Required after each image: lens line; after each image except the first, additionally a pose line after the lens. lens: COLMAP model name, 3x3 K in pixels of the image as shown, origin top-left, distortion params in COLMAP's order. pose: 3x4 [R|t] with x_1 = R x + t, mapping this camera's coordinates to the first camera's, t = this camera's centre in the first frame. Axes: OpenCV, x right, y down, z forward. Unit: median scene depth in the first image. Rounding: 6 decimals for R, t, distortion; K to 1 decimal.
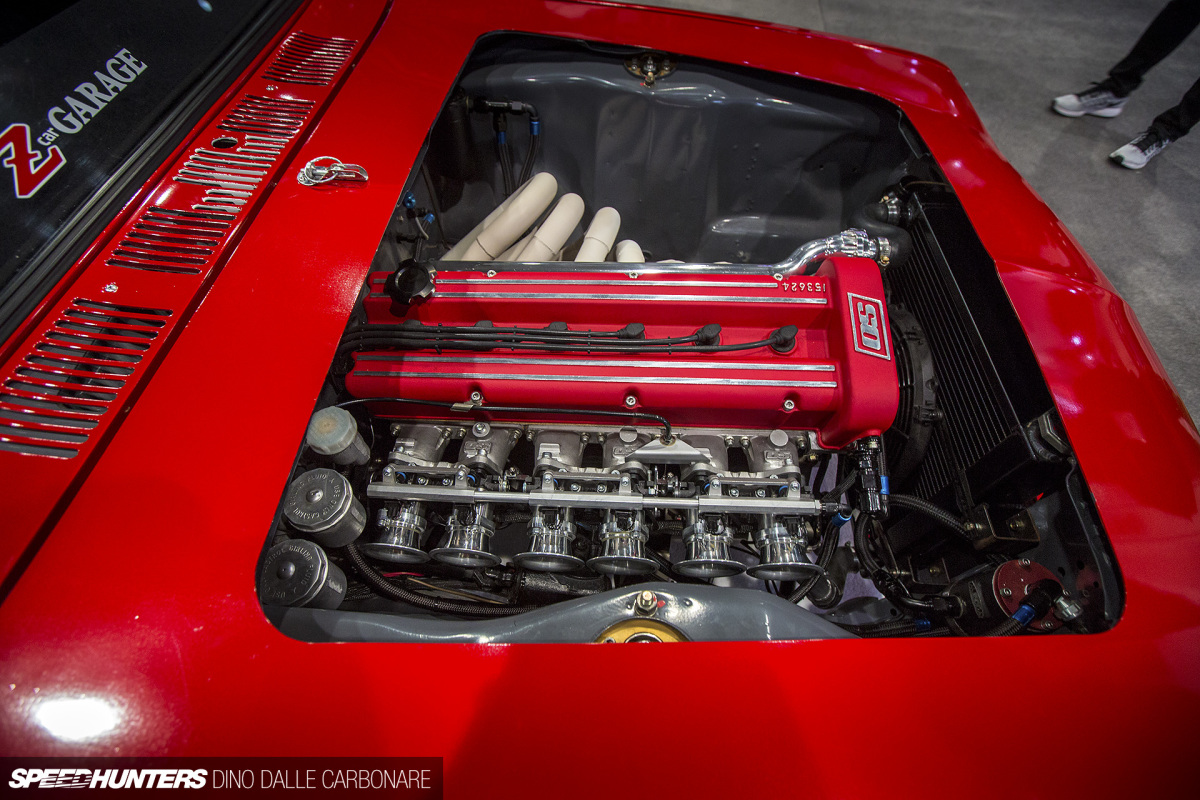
lens RADIAL K [[548.4, 0, 601.5], [0, 548.4, 395.0], [0, 0, 1]] dist [-0.020550, 0.000372]
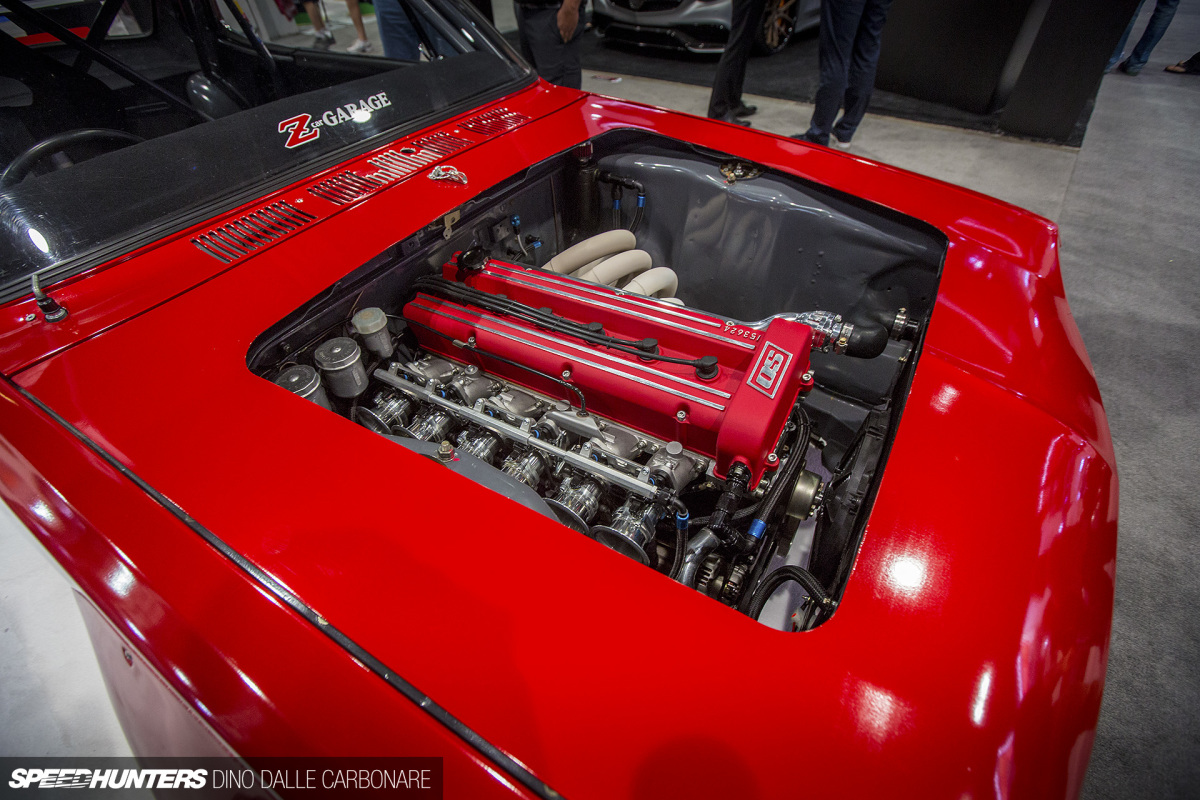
lens RADIAL K [[561.1, 0, 600.0], [0, 561.1, 400.0], [0, 0, 1]] dist [-0.031038, 0.000022]
pose [[0.878649, 0.302410, -0.369492, 0.605051], [-0.374712, 0.916344, -0.141083, 0.214474], [0.295917, 0.262416, 0.918461, -0.131040]]
